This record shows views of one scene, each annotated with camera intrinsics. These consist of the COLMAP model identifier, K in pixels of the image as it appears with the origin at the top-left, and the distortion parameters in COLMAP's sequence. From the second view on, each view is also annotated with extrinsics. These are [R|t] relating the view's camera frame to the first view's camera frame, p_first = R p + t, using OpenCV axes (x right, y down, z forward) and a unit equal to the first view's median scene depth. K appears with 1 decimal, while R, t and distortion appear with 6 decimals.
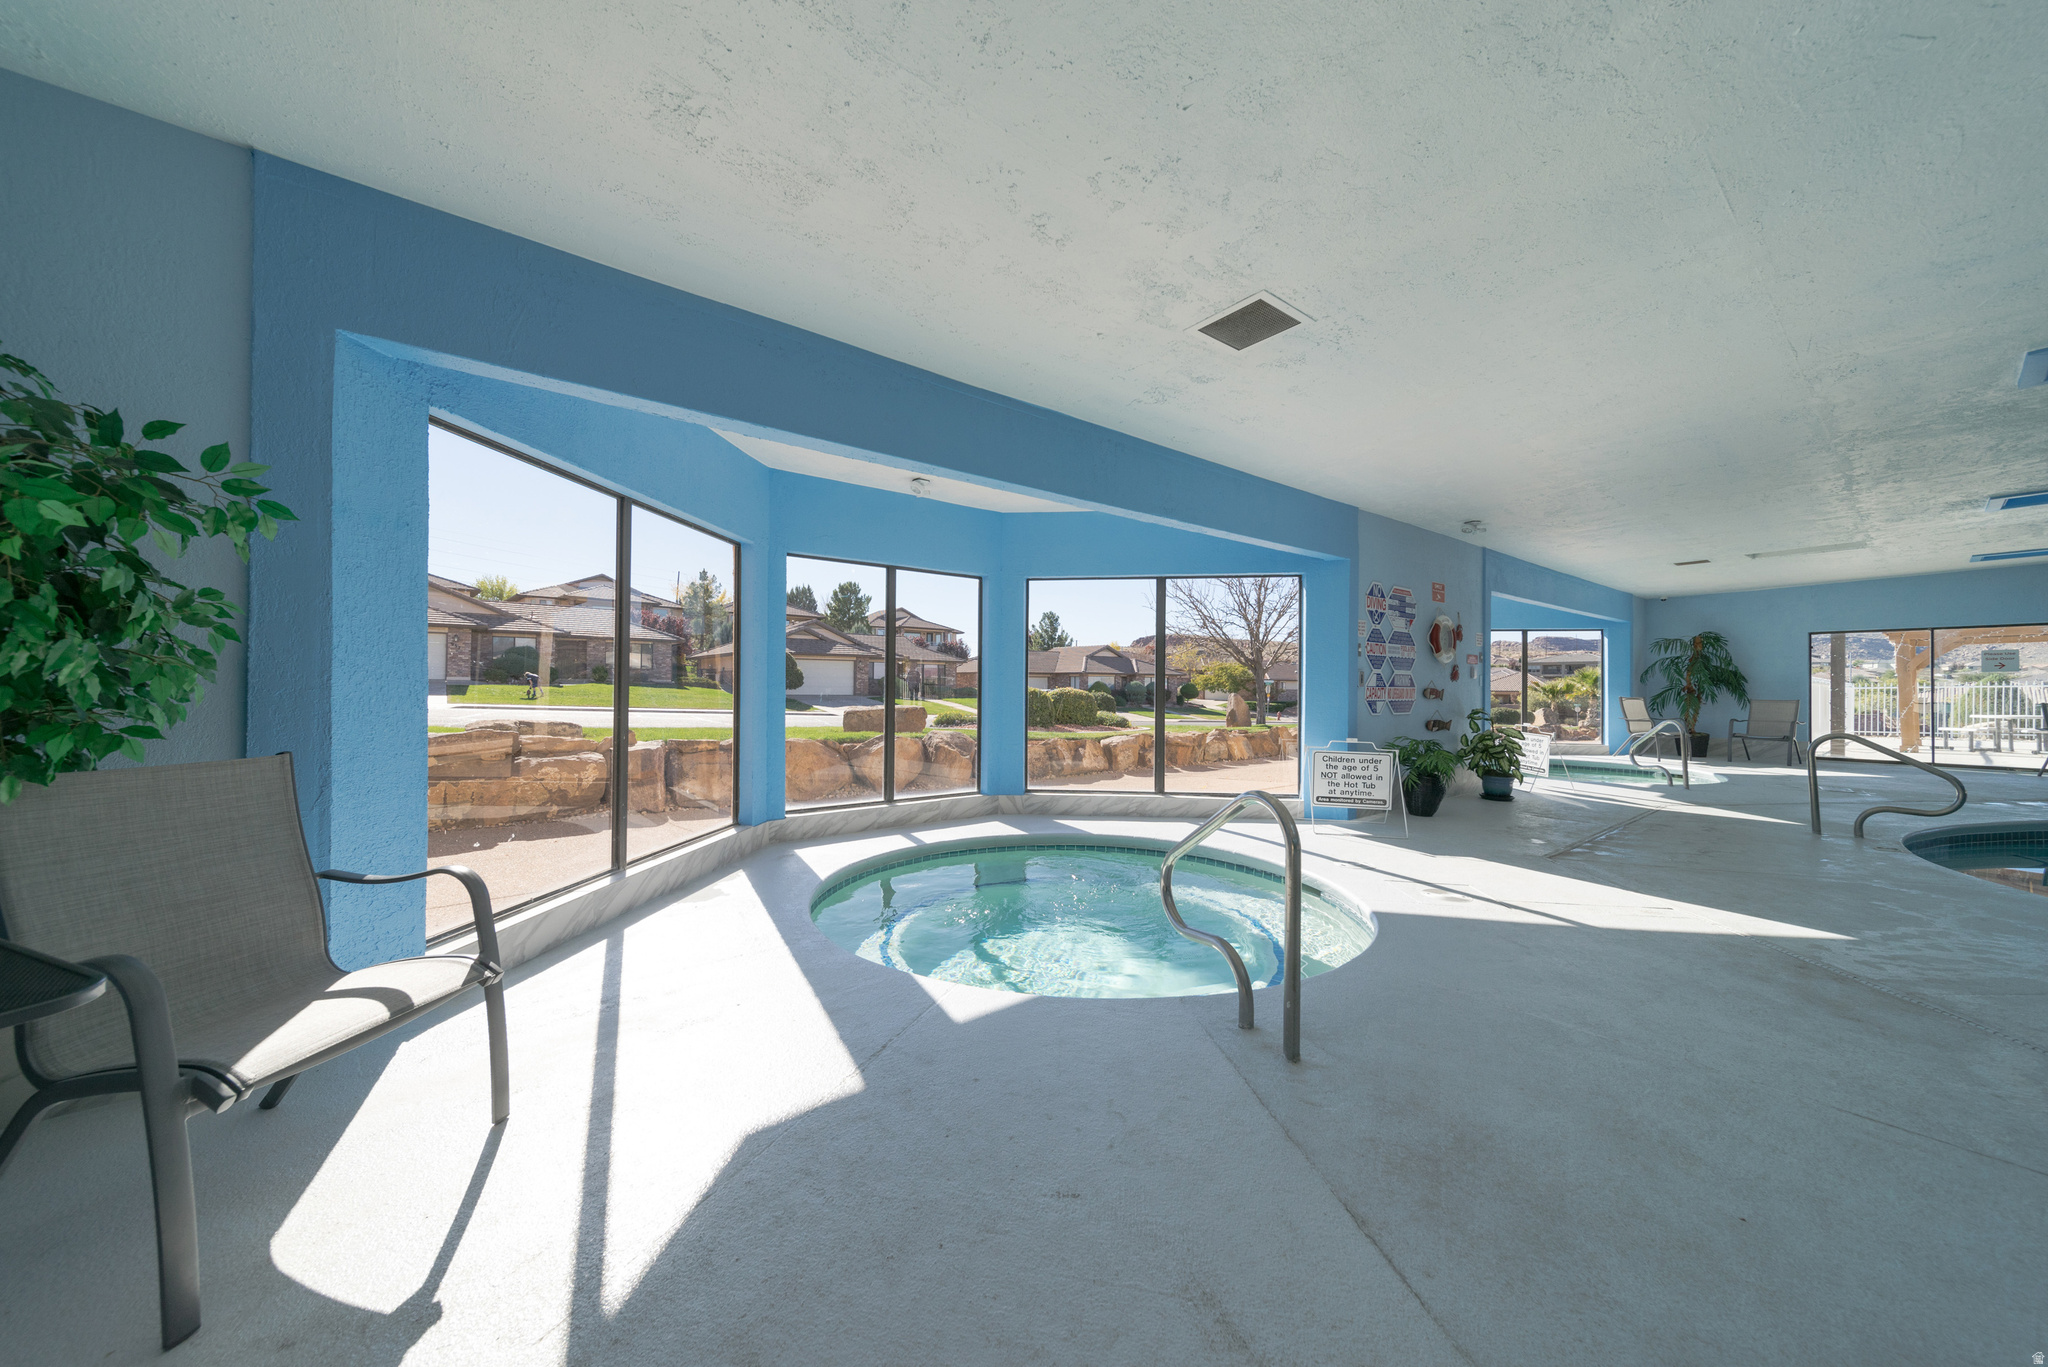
lens RADIAL K [[711.5, 0, 1024.0], [0, 711.5, 683.5], [0, 0, 1]] dist [0.000402, 0.000007]
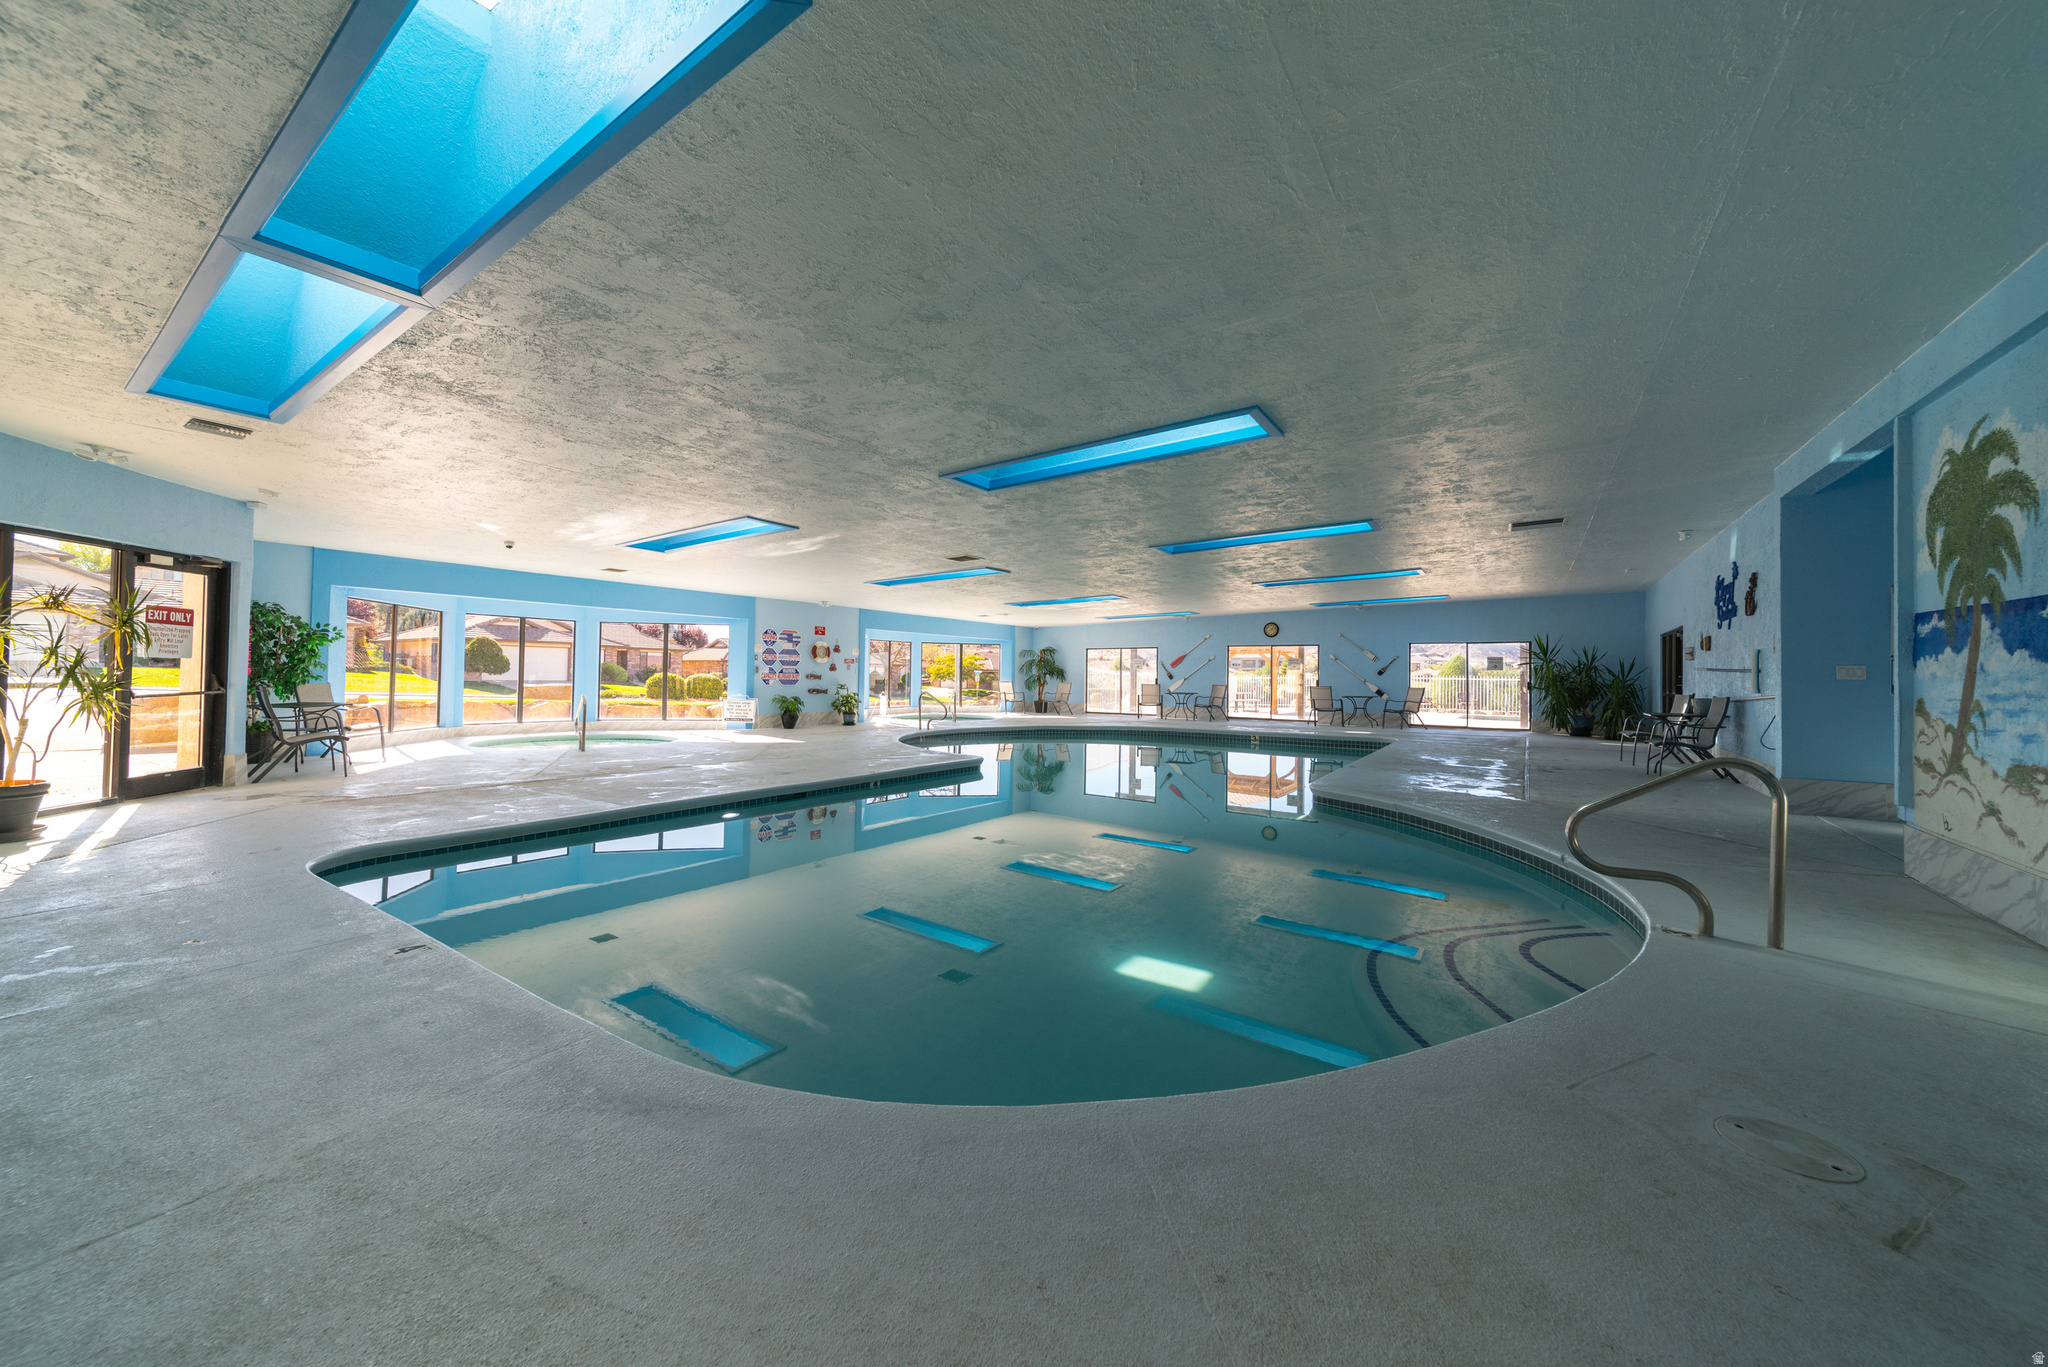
lens RADIAL K [[711.5, 0, 1024.0], [0, 711.5, 683.5], [0, 0, 1]] dist [0.000402, 0.000007]
pose [[0.952306, 0.002065, 0.305139, 0.321413], [-0.006759, 0.999875, 0.014328, -0.000418], [-0.305071, -0.015707, 0.952200, -0.814701]]
